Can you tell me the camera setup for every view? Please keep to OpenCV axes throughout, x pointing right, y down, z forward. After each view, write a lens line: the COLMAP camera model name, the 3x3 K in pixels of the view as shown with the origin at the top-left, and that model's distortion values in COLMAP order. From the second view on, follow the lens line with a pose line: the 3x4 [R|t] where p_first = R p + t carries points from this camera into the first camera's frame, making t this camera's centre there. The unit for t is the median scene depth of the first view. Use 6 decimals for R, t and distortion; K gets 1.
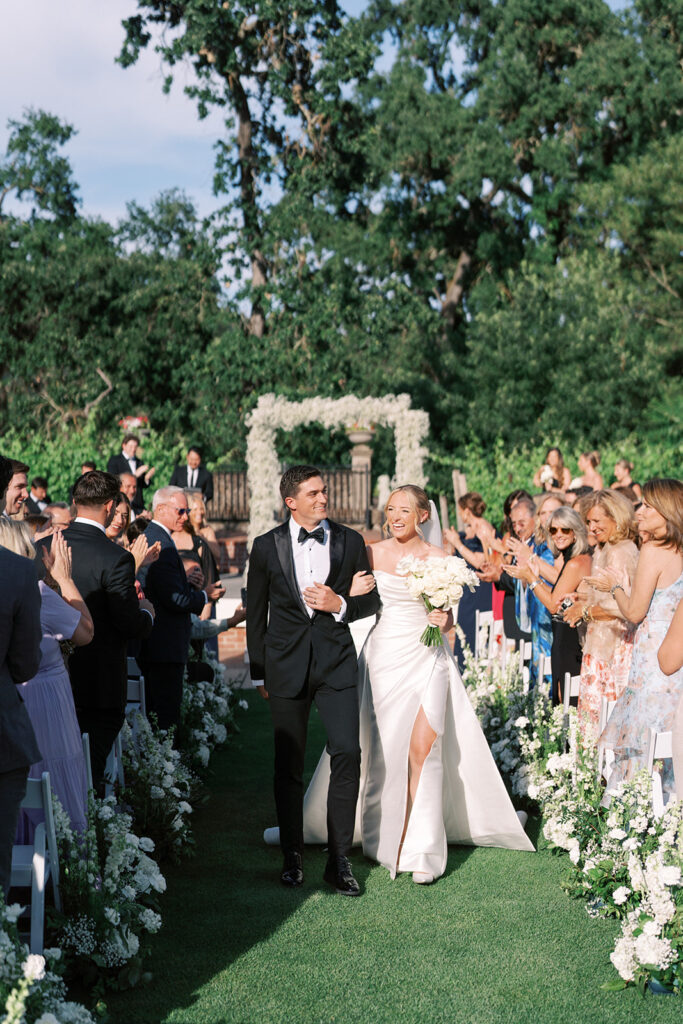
lens RADIAL K [[1419.8, 0, 347.0], [0, 1419.8, 495.1], [0, 0, 1]] dist [-0.032285, 0.046040]
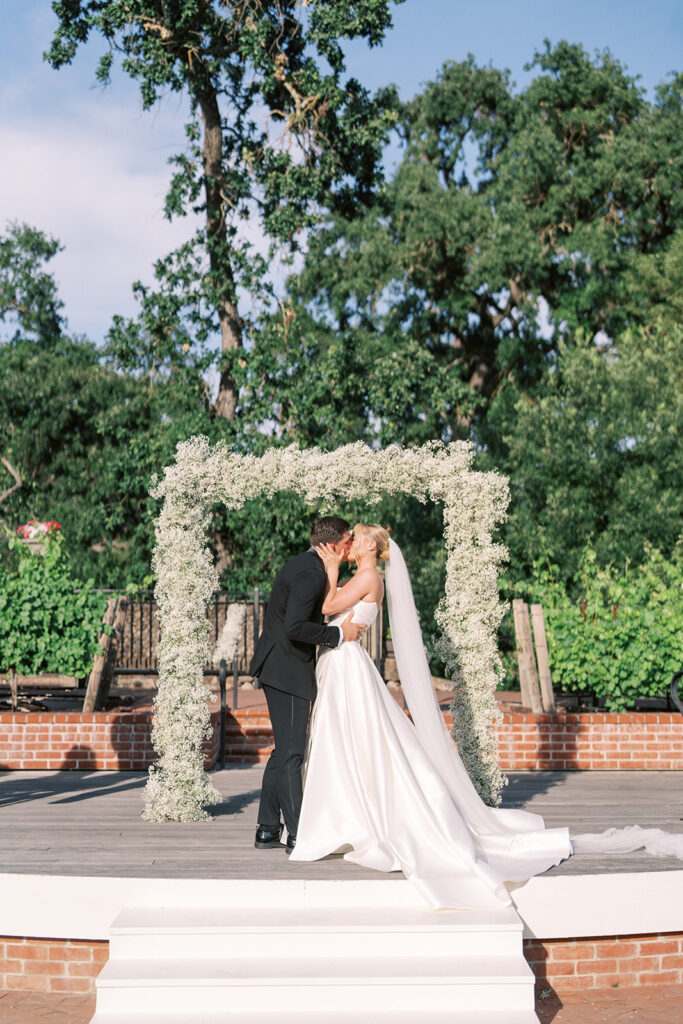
lens RADIAL K [[1419.8, 0, 347.0], [0, 1419.8, 495.1], [0, 0, 1]] dist [-0.032285, 0.046040]
pose [[0.999985, 0.005328, -0.000784, -0.000373], [-0.005380, 0.995049, -0.099236, 0.000087], [0.000252, 0.099239, 0.995064, 0.265638]]
